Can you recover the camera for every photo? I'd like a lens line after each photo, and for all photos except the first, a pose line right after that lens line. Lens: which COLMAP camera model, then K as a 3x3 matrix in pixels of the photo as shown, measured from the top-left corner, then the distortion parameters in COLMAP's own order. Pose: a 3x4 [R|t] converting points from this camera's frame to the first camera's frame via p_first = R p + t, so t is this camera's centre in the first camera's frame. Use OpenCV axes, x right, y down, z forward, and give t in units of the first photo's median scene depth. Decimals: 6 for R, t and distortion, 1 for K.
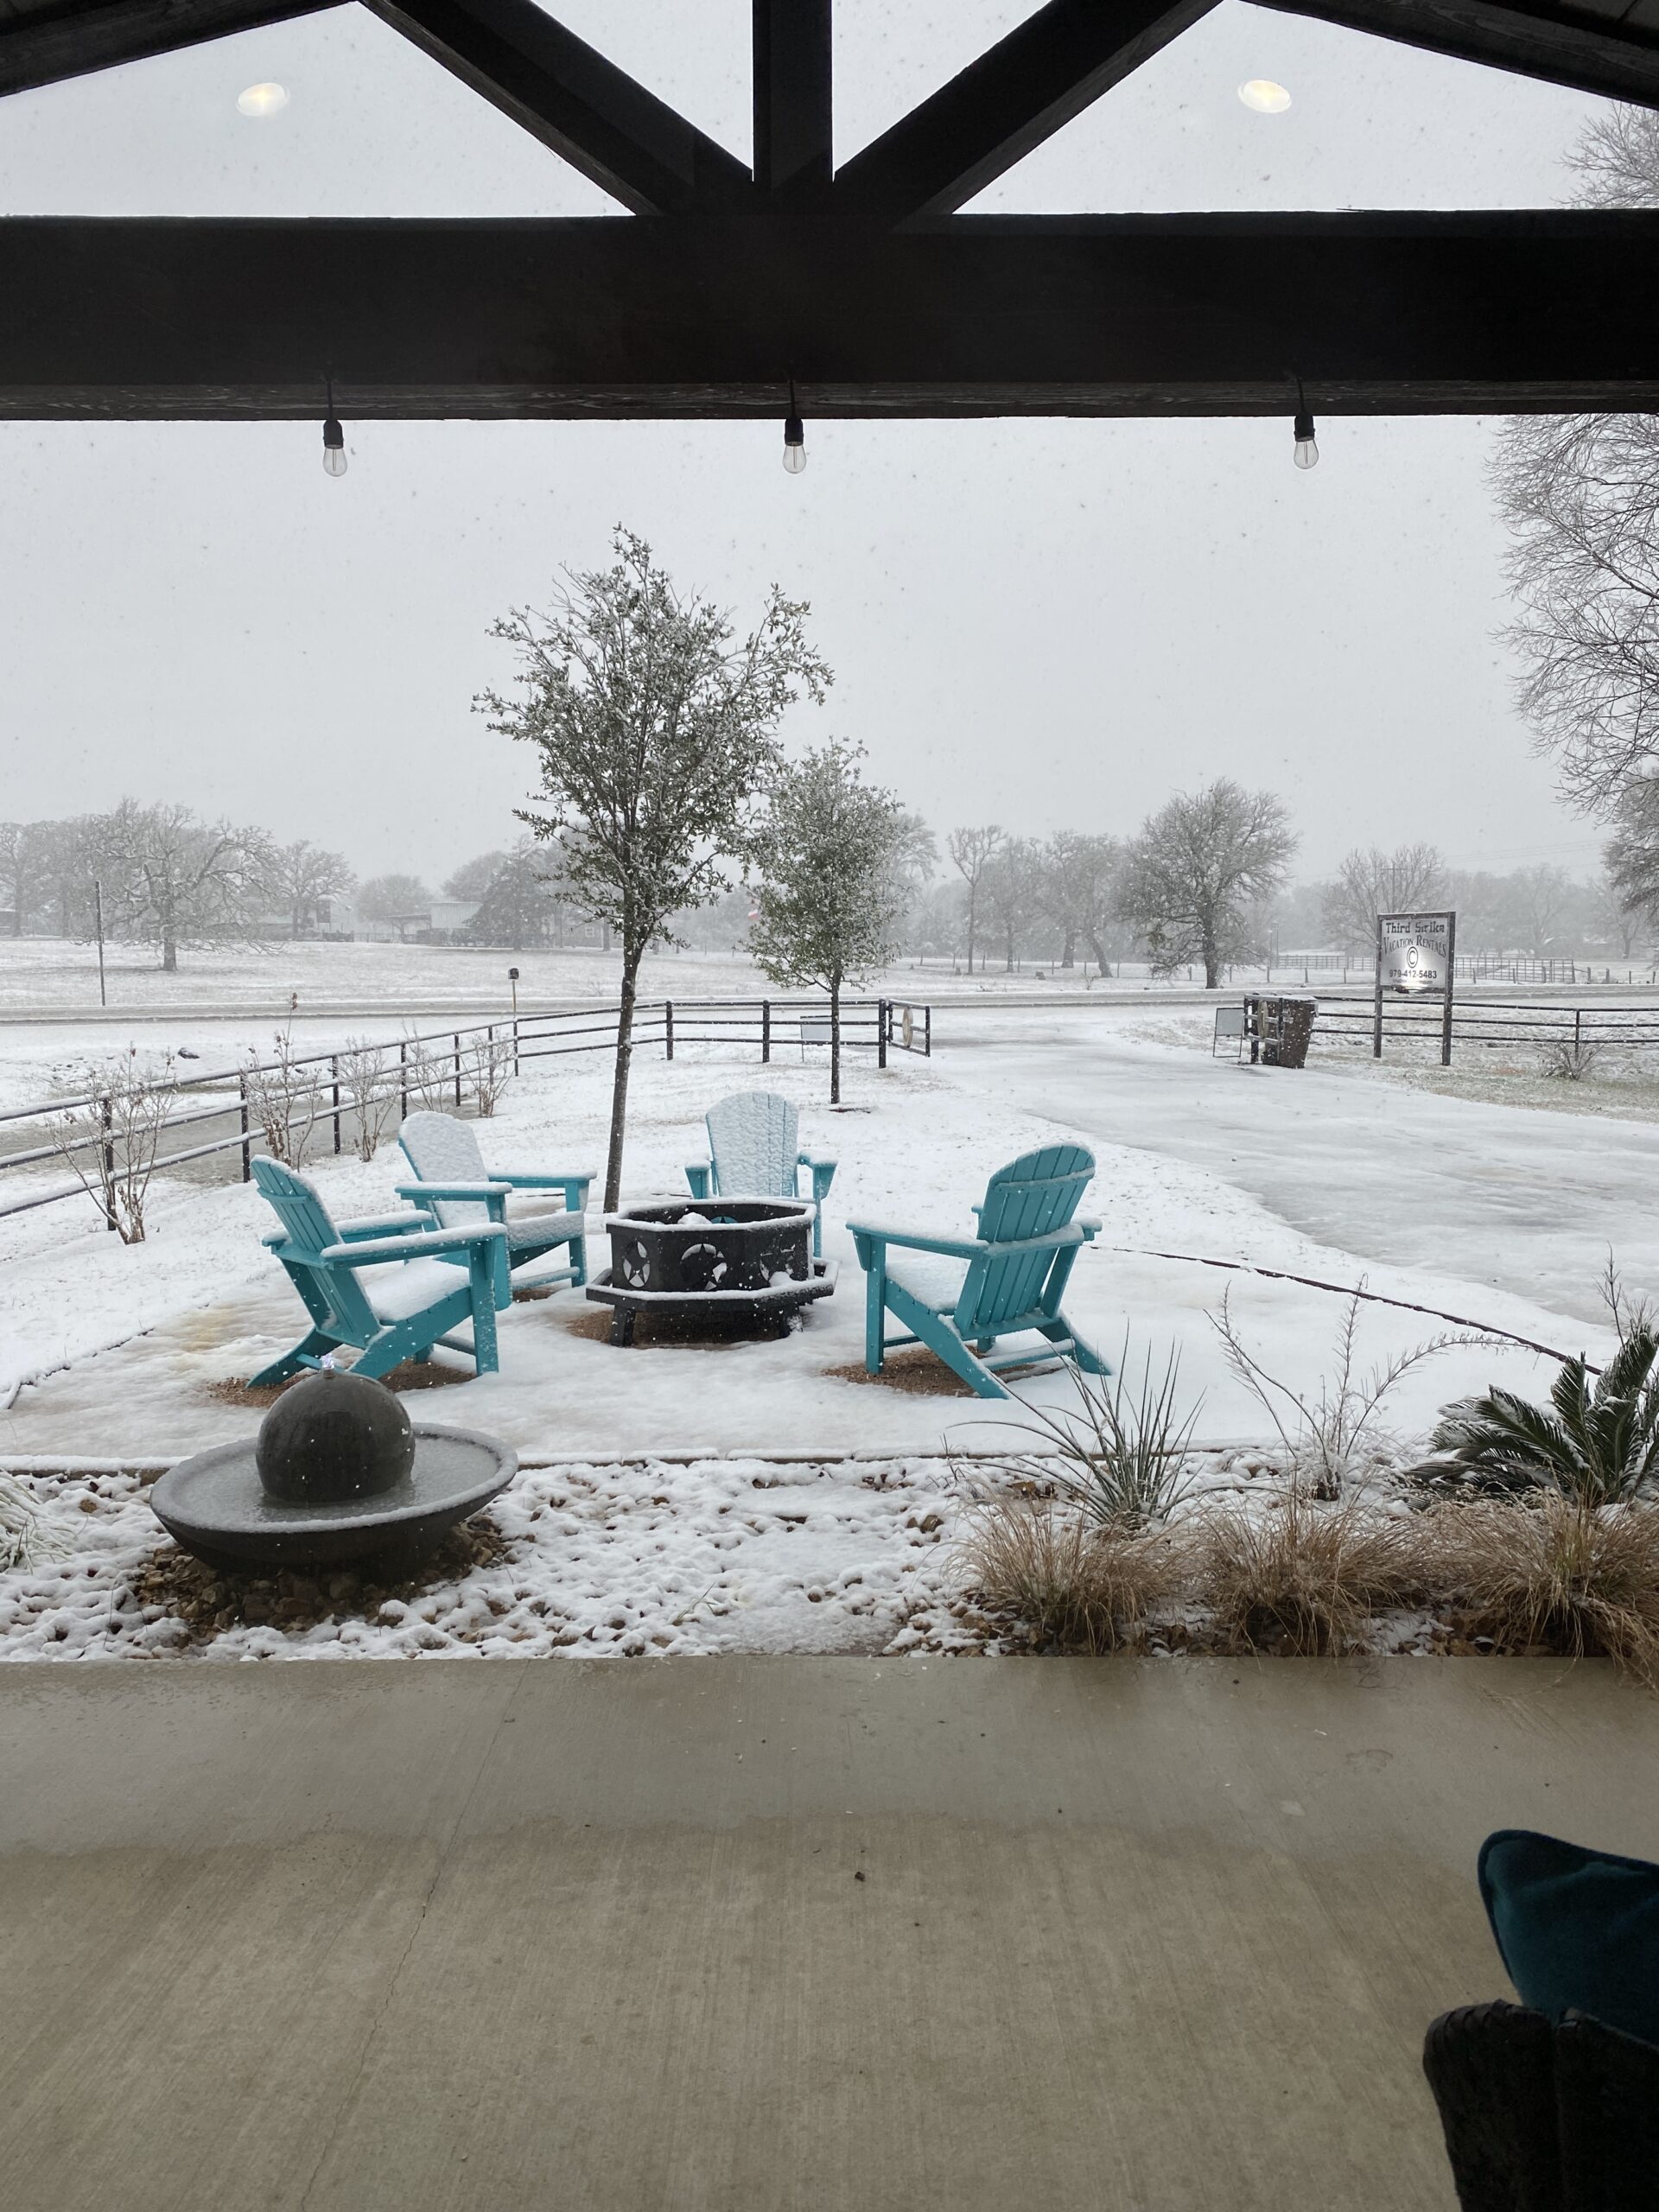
lens RADIAL K [[1699.1, 0, 875.7], [0, 1699.1, 1127.4], [0, 0, 1]] dist [0.057441, -0.038931]
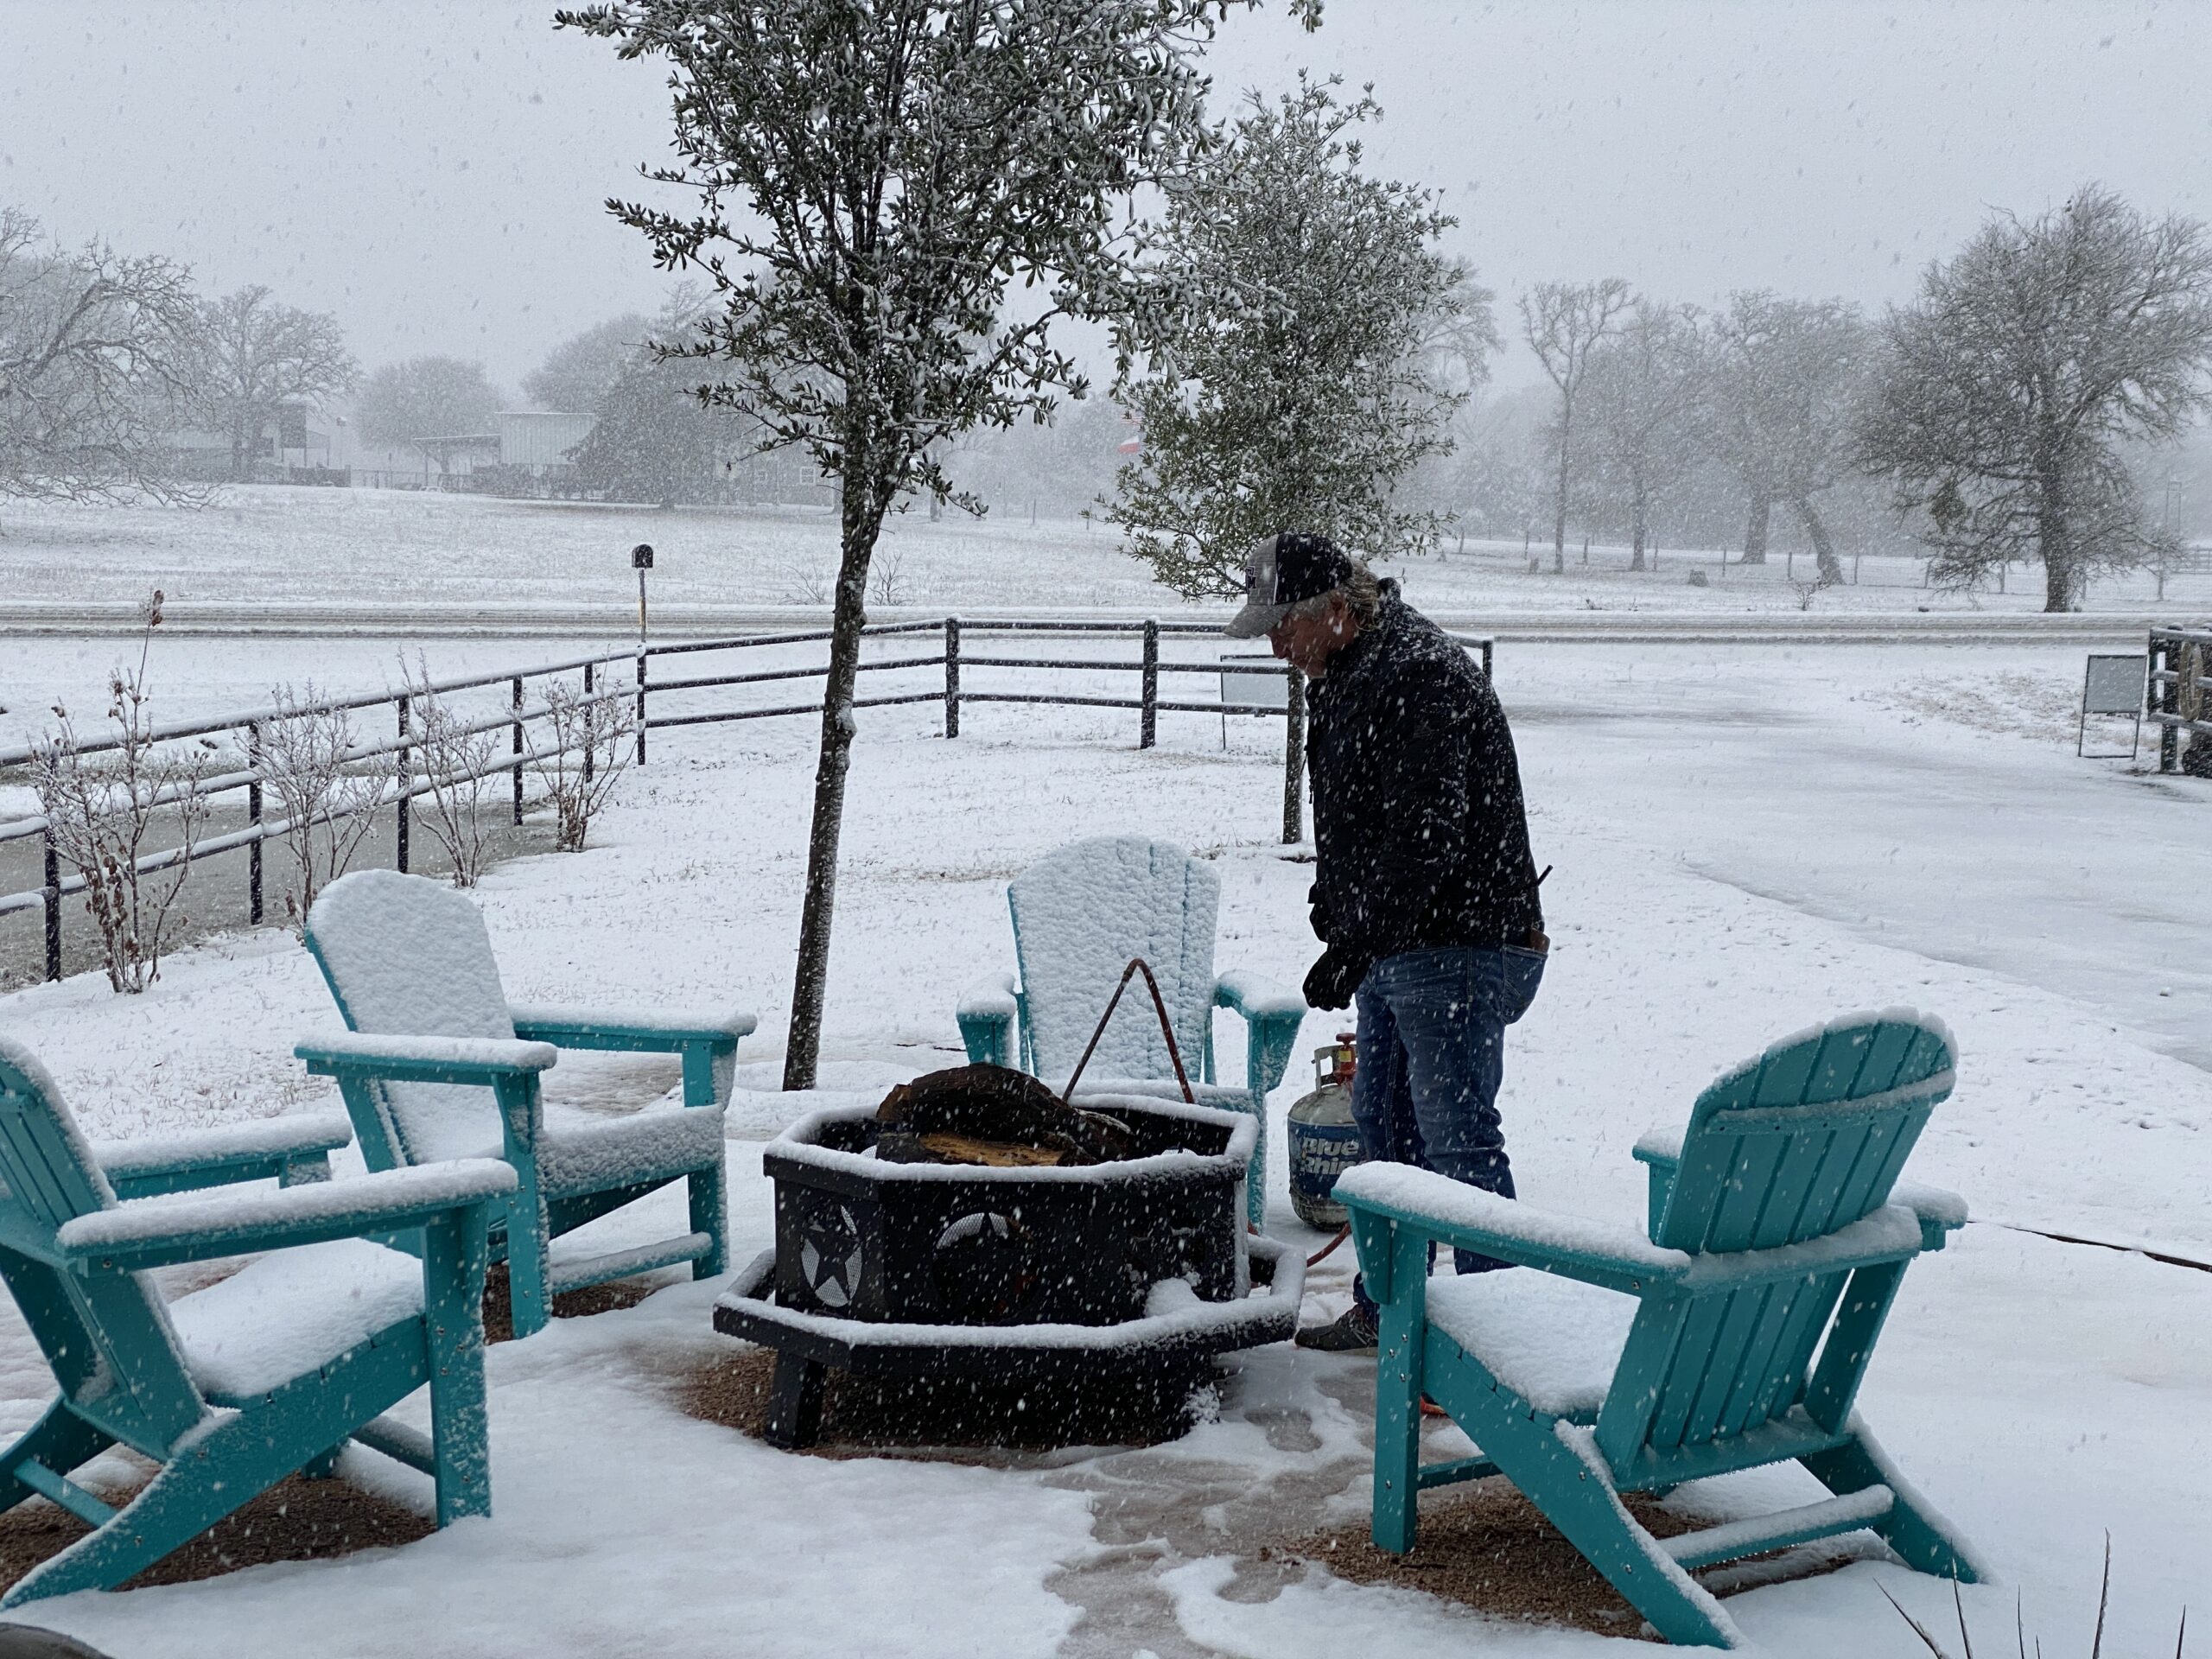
lens RADIAL K [[3302.8, 0, 1107.4], [0, 3302.8, 814.1], [0, 0, 1]] dist [0.069805, 0.000000]
pose [[0.996781, 0.026072, -0.075811, -0.007190], [-0.027201, 0.999533, -0.013896, -0.011047], [0.075413, 0.015913, 0.997025, 0.104072]]
